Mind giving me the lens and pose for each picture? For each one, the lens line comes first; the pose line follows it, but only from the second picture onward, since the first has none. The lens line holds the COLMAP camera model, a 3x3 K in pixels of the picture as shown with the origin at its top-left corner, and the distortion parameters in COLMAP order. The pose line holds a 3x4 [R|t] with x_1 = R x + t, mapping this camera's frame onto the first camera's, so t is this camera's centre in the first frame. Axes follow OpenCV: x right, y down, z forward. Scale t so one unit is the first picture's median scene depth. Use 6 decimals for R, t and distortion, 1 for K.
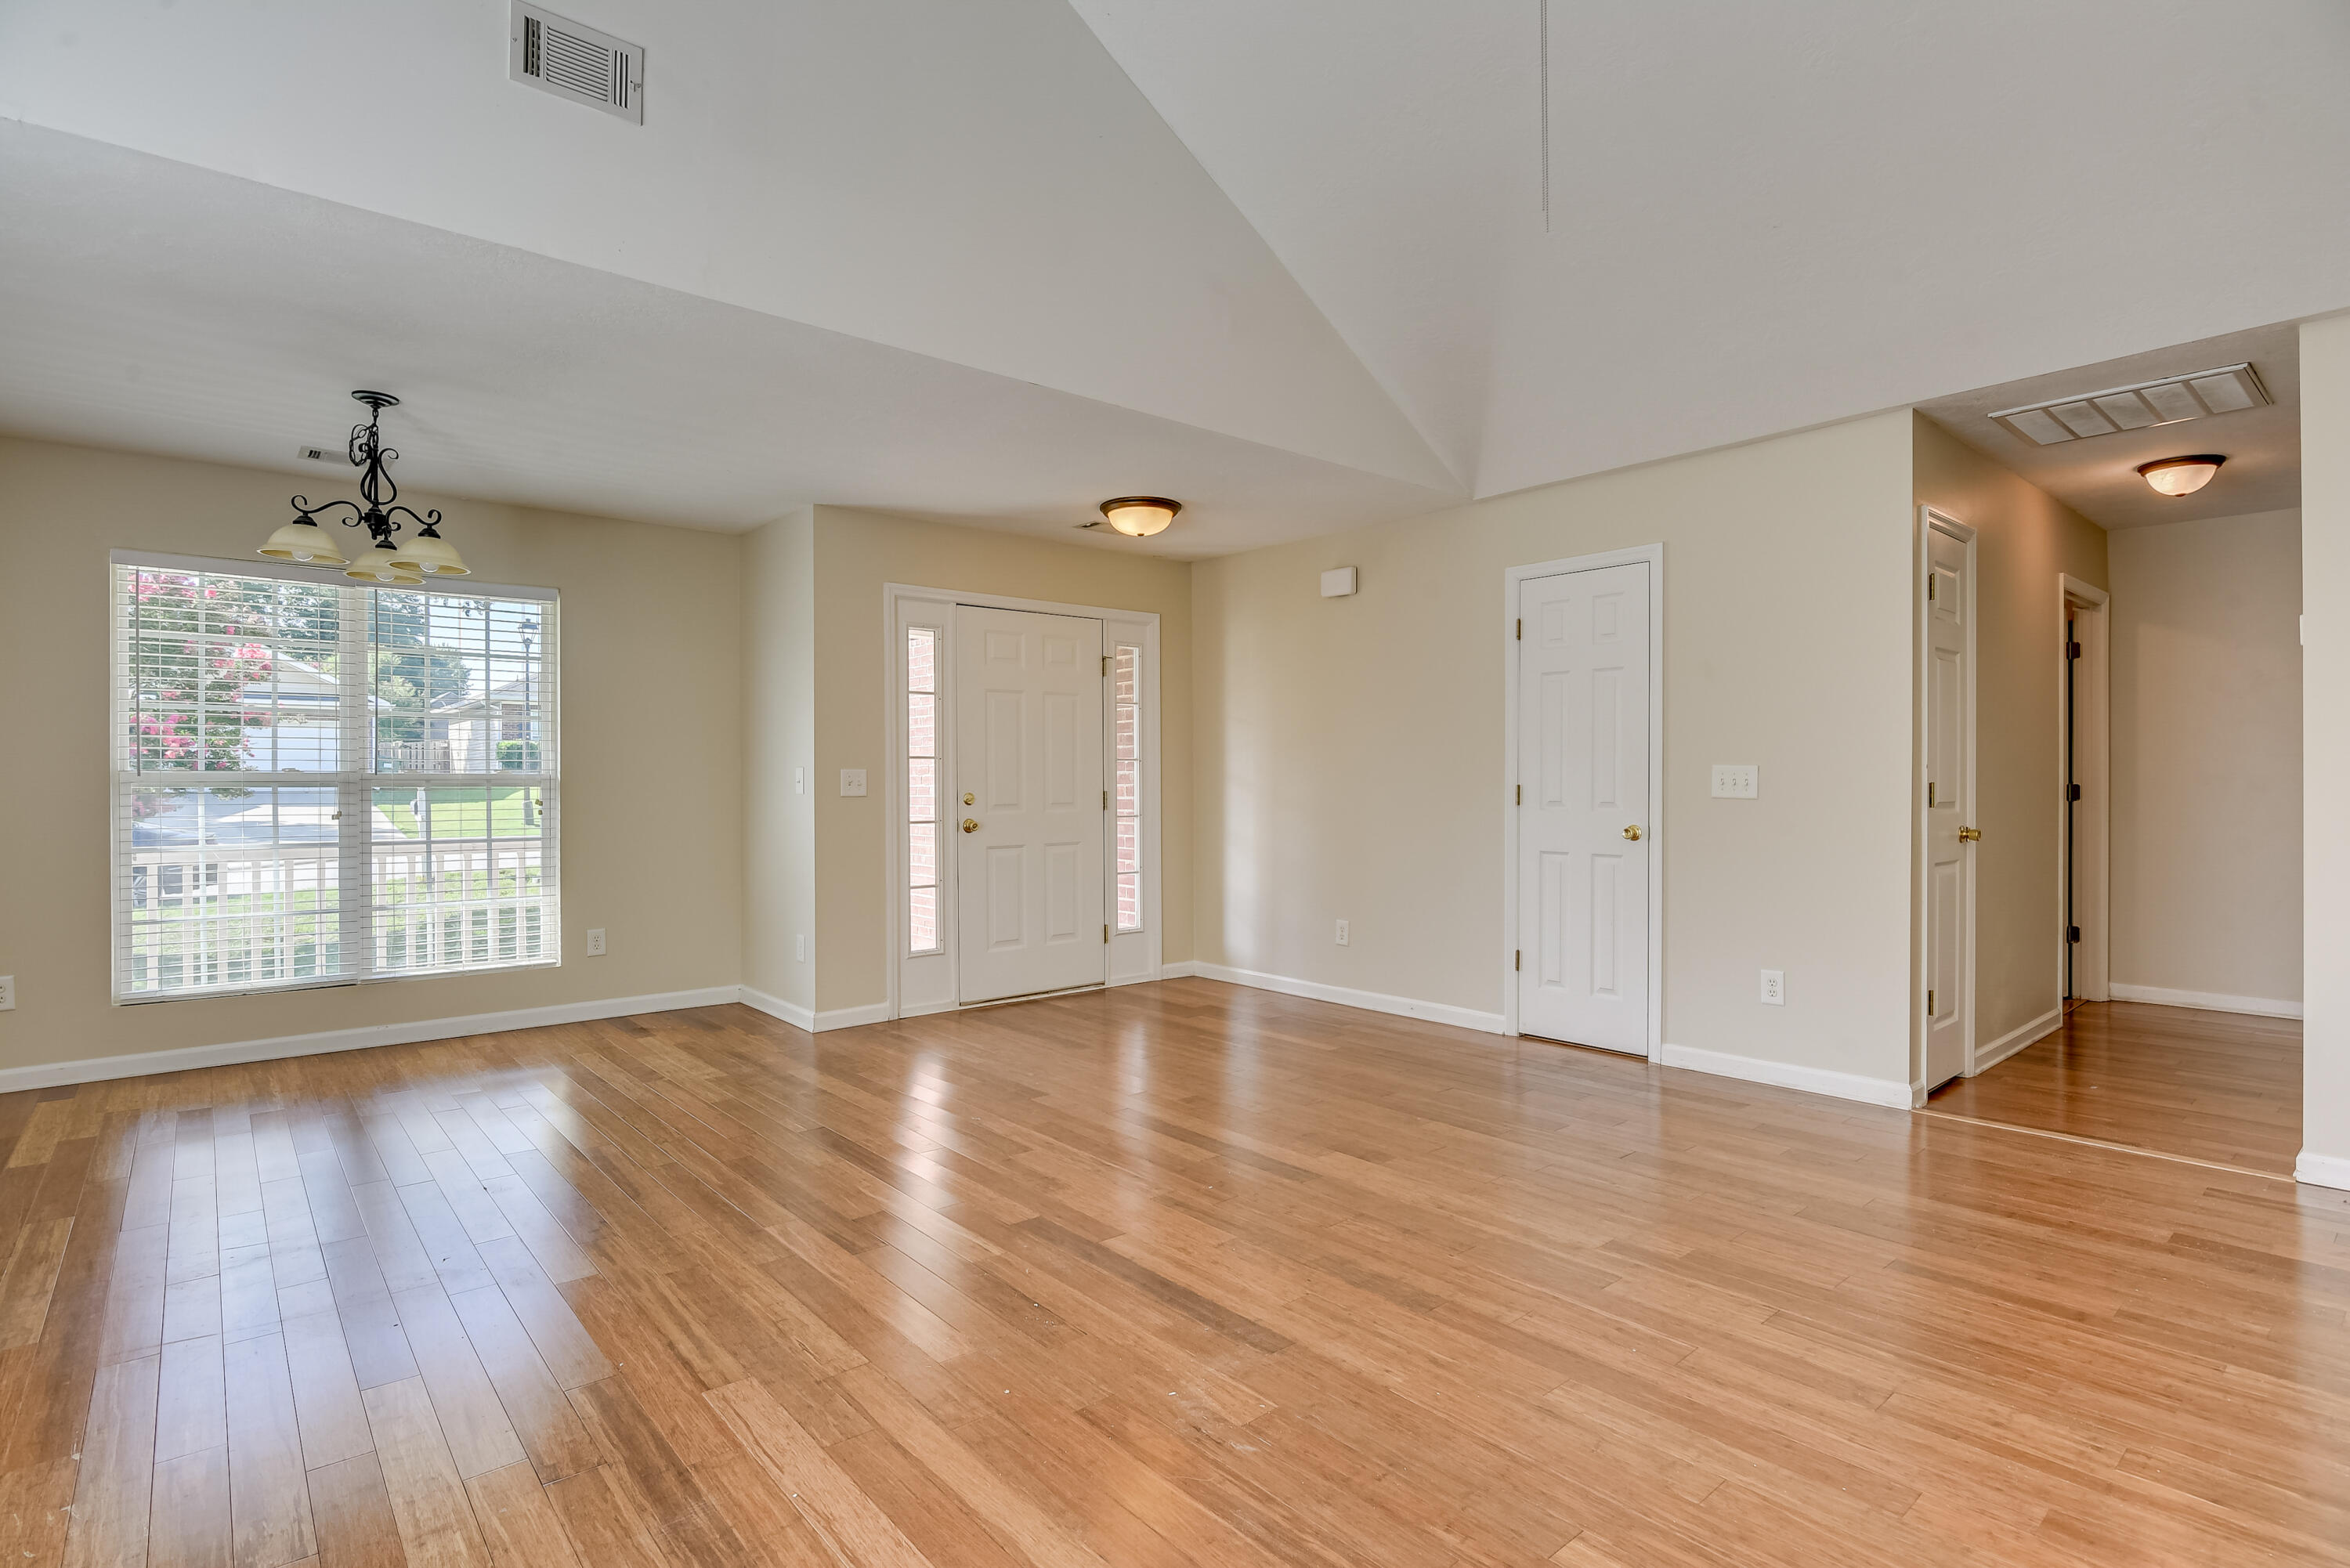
lens RADIAL K [[1154.6, 0, 1189.4], [0, 1154.6, 767.0], [0, 0, 1]] dist [-0.018396, -0.001035]
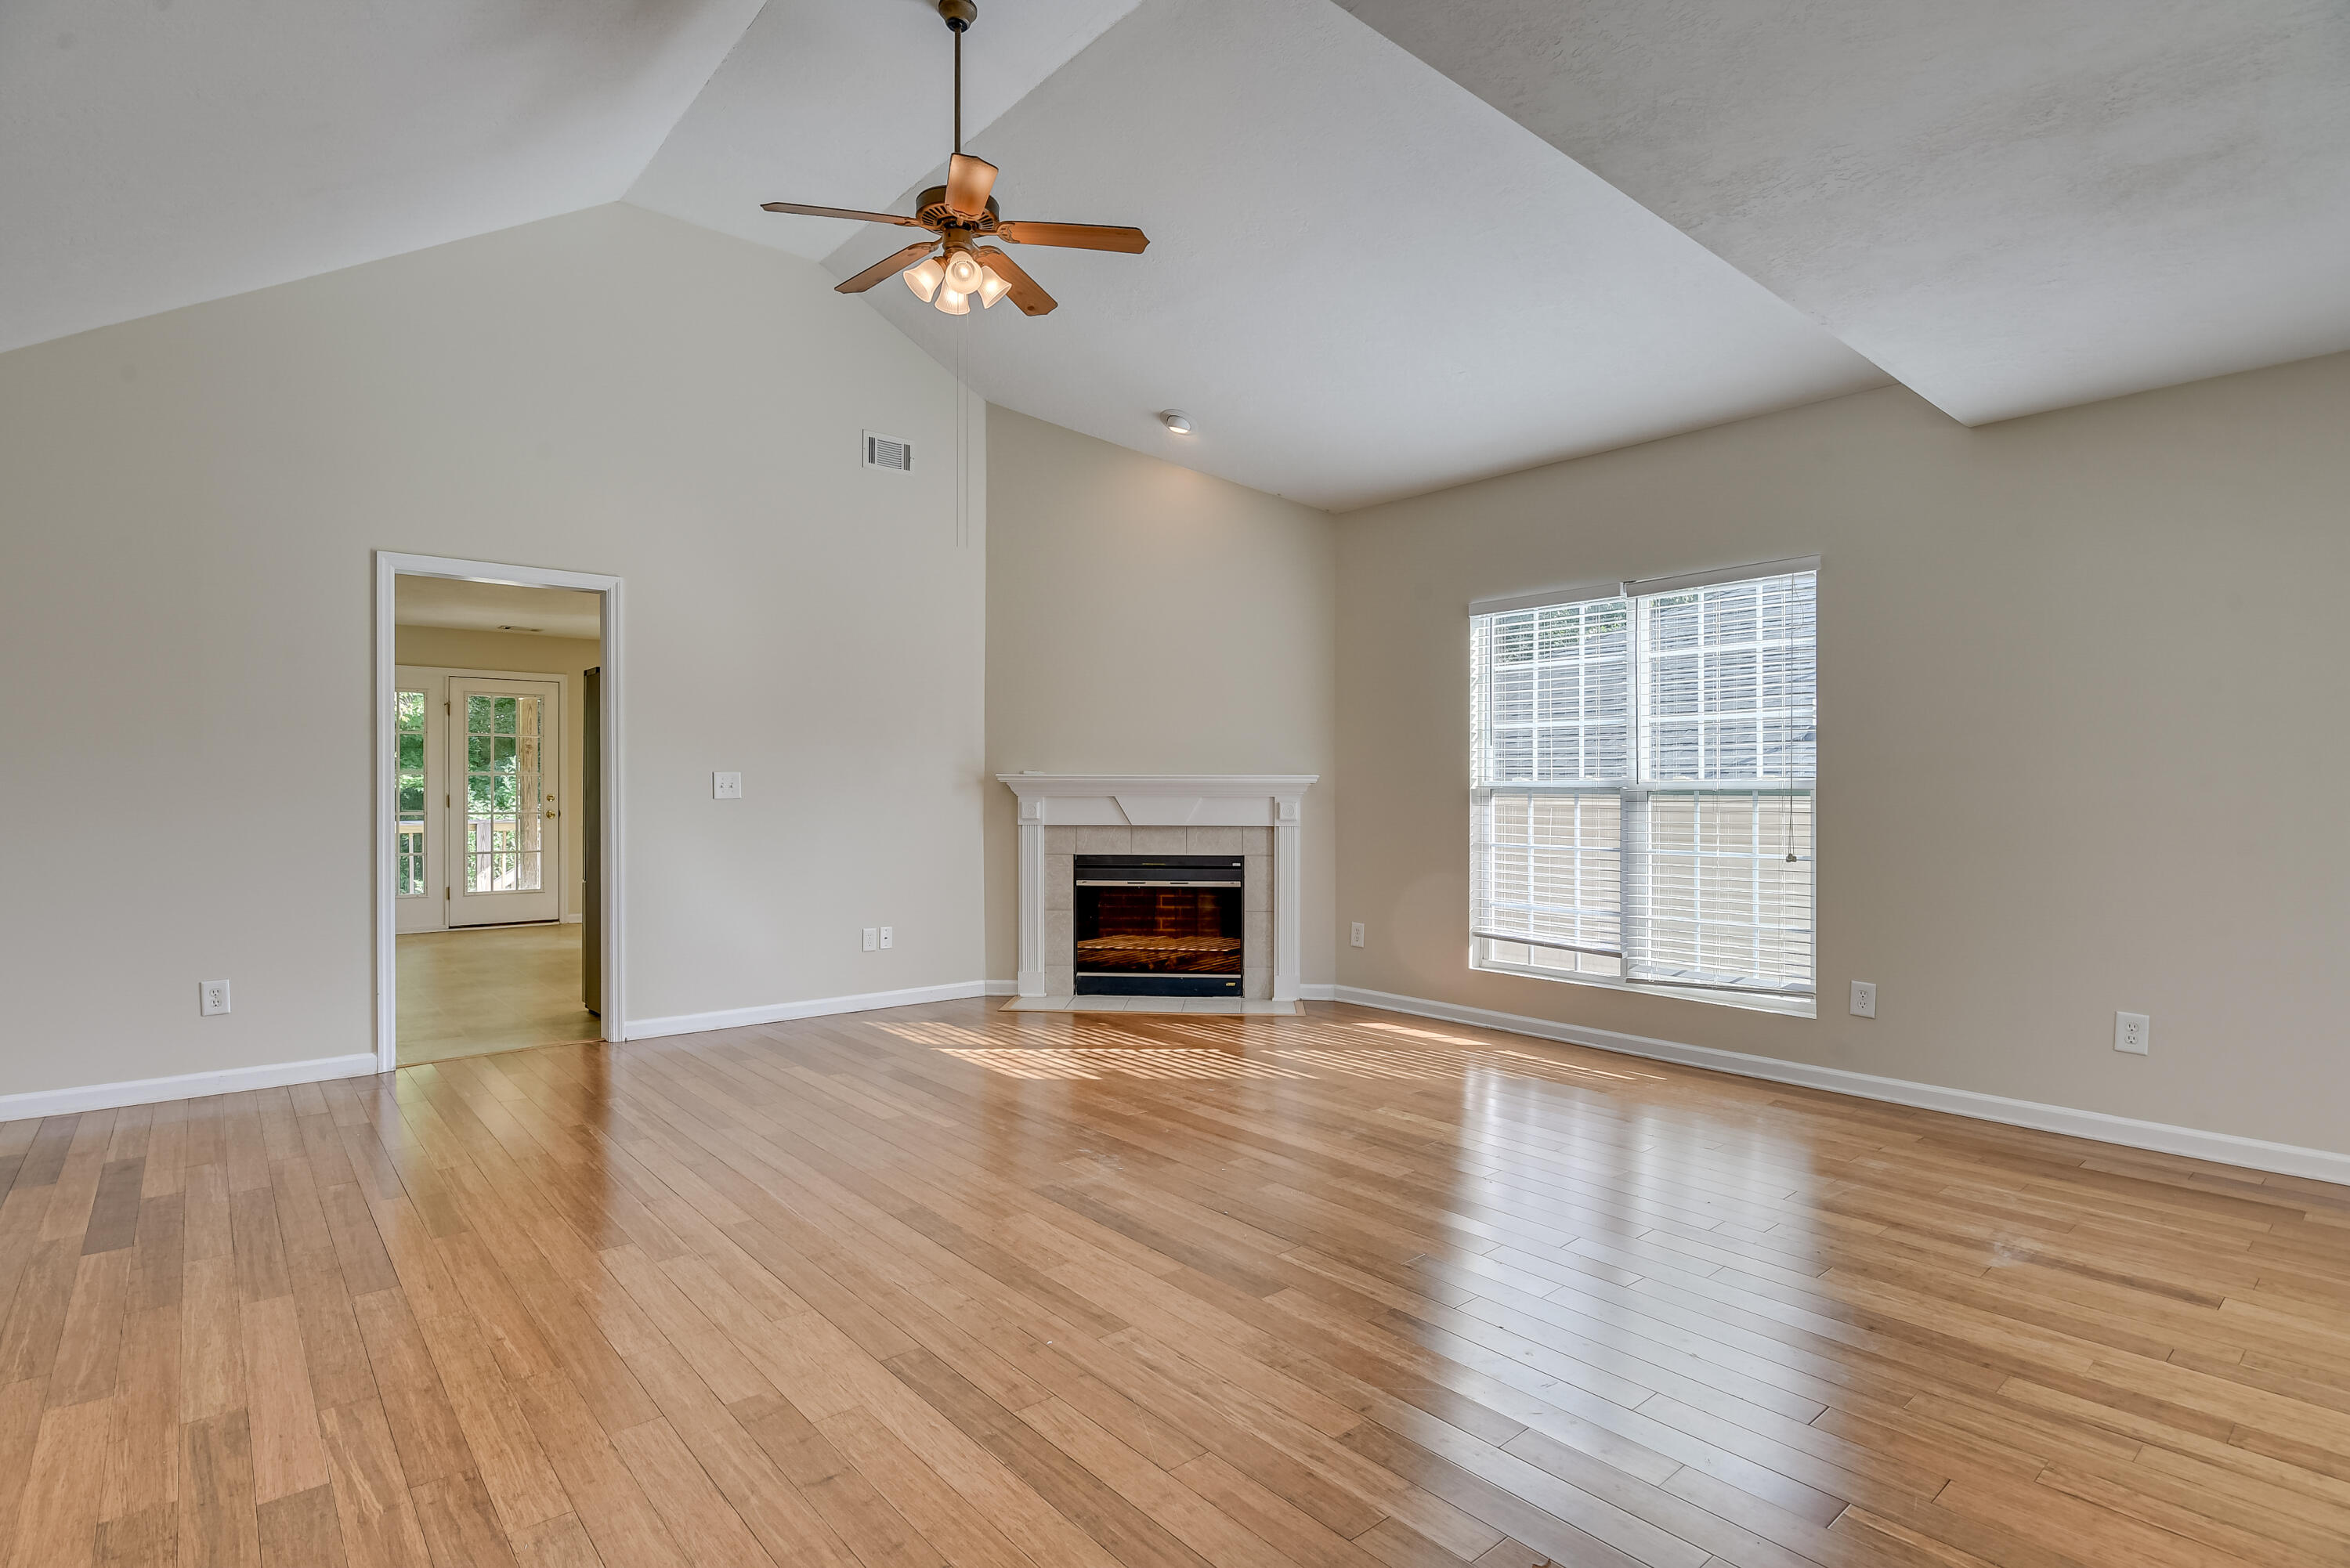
lens RADIAL K [[1154.6, 0, 1167.6], [0, 1154.6, 768.2], [0, 0, 1]] dist [-0.018396, -0.001035]
pose [[-0.999953, 0.003496, 0.009091, -0.041966], [0.003192, 0.999445, -0.033165, 0.015198], [-0.009202, -0.033135, -0.999409, 1.132659]]
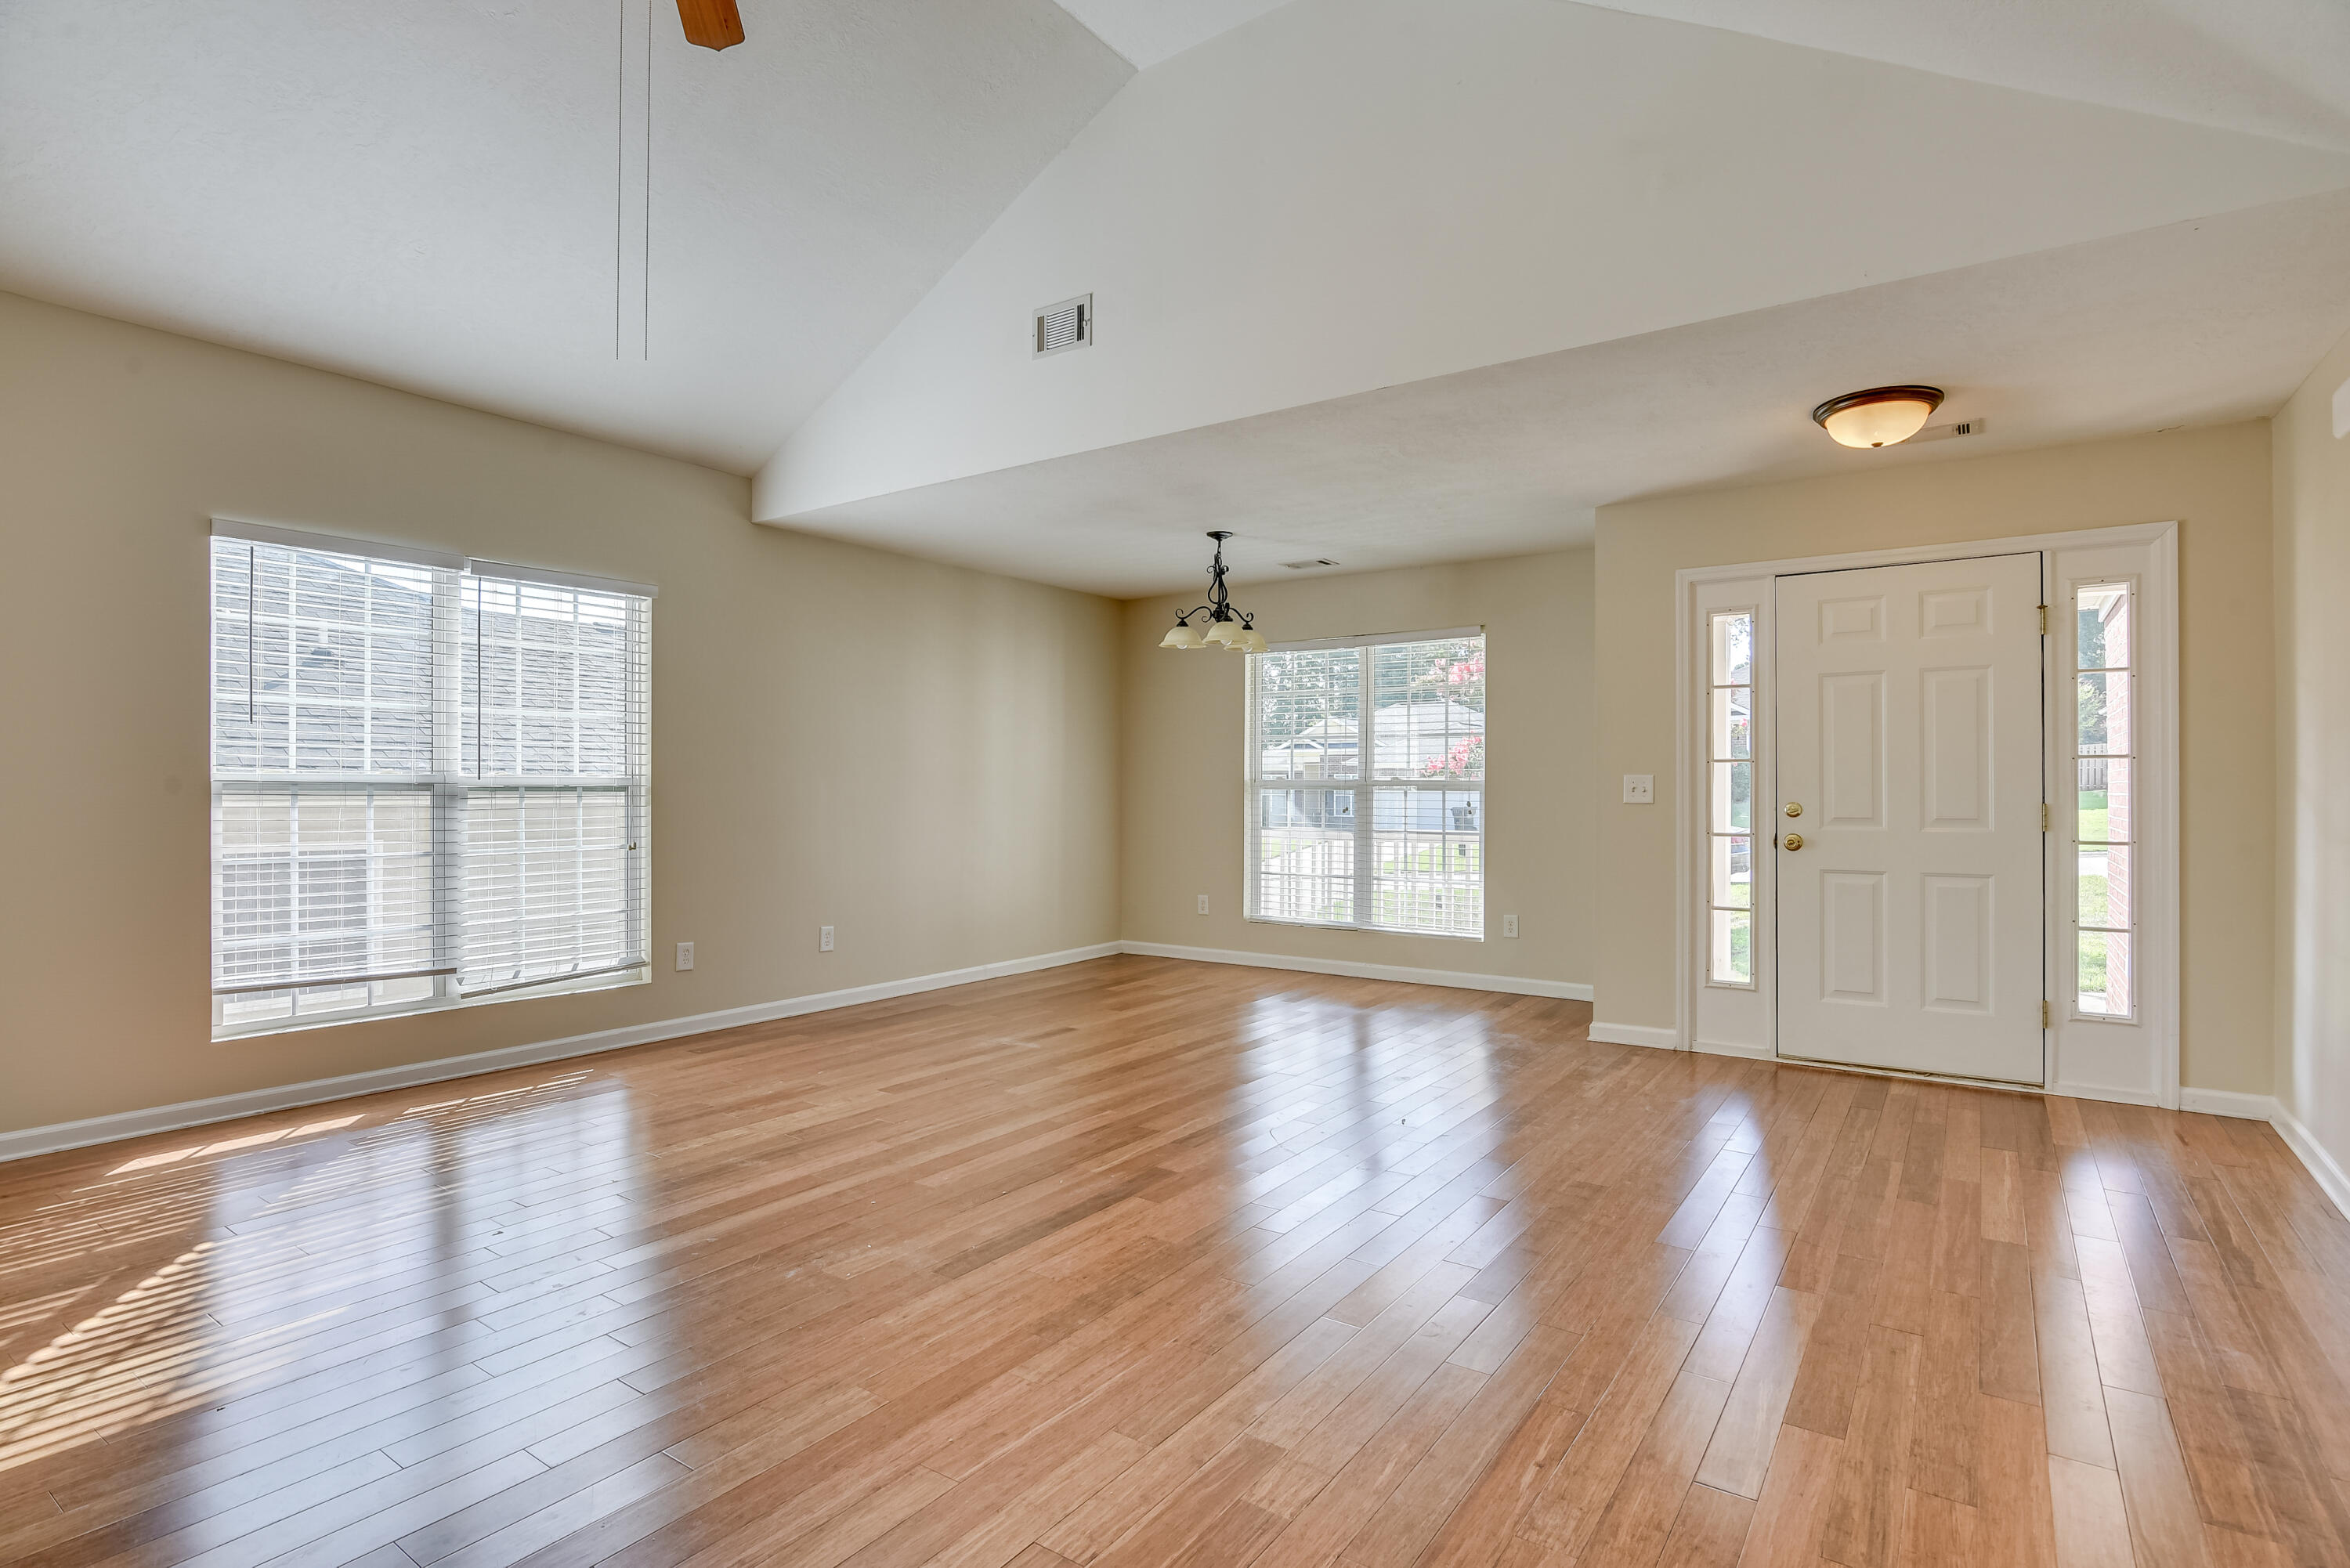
lens RADIAL K [[1154.6, 0, 1169.1], [0, 1154.6, 777.5], [0, 0, 1]] dist [-0.018396, -0.001035]
pose [[0.238034, -0.003436, -0.971251, 0.589741], [0.009582, 0.999953, -0.001190, 0.001568], [0.971210, -0.009024, 0.238055, 0.439529]]
